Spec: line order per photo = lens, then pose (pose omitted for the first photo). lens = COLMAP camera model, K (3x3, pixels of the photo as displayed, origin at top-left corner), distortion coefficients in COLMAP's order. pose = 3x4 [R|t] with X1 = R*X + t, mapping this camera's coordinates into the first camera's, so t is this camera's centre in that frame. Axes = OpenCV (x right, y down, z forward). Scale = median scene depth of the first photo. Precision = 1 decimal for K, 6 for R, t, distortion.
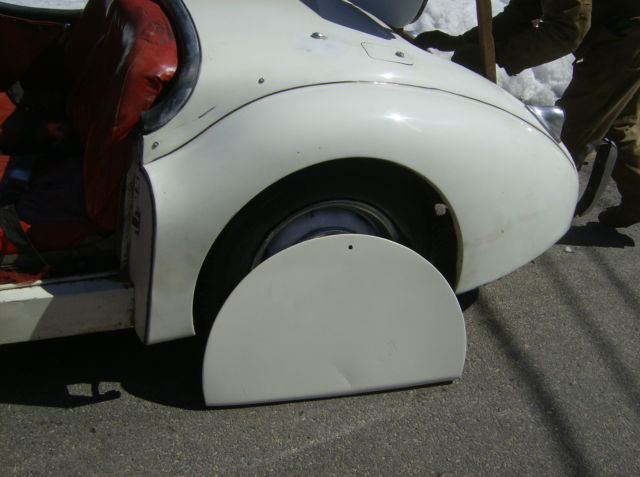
lens RADIAL K [[713.1, 0, 319.8], [0, 713.1, 235.3], [0, 0, 1]] dist [-0.155228, 0.000000]
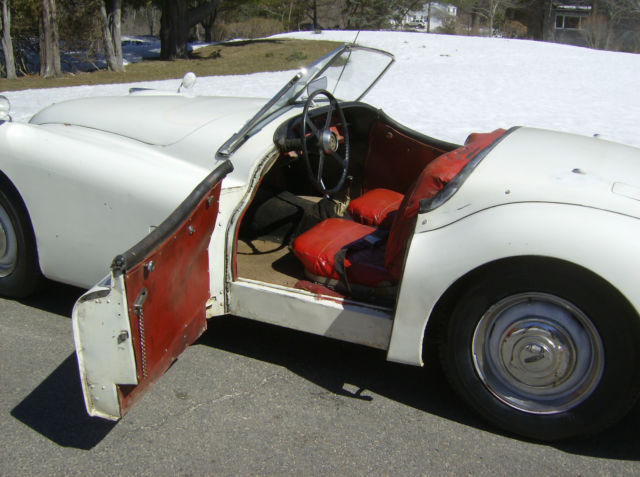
lens RADIAL K [[731.2, 0, 321.1], [0, 731.2, 241.3], [0, 0, 1]] dist [-0.145925, 0.000000]
pose [[0.702783, 0.158820, -0.693449, 0.656440], [-0.325957, 0.938309, -0.115445, 0.150464], [0.632335, 0.307167, 0.711197, -0.191173]]
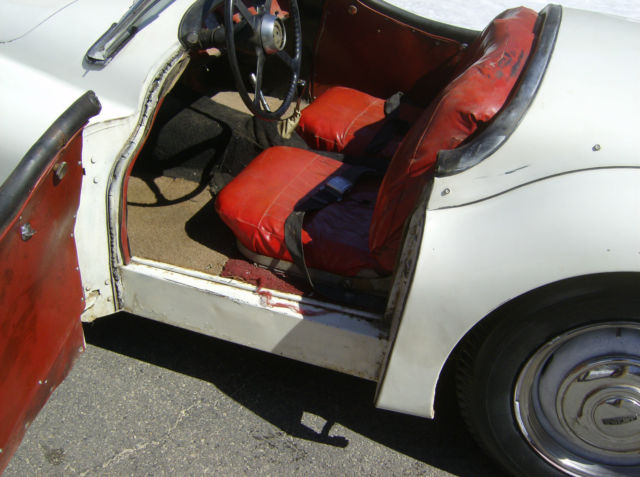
lens RADIAL K [[713.1, 0, 319.2], [0, 713.1, 241.3], [0, 0, 1]] dist [-0.155228, 0.000000]
pose [[0.771925, 0.284515, -0.568492, 0.146763], [-0.306471, 0.950030, 0.059323, -0.074044], [0.556963, 0.128434, 0.820547, 0.223153]]
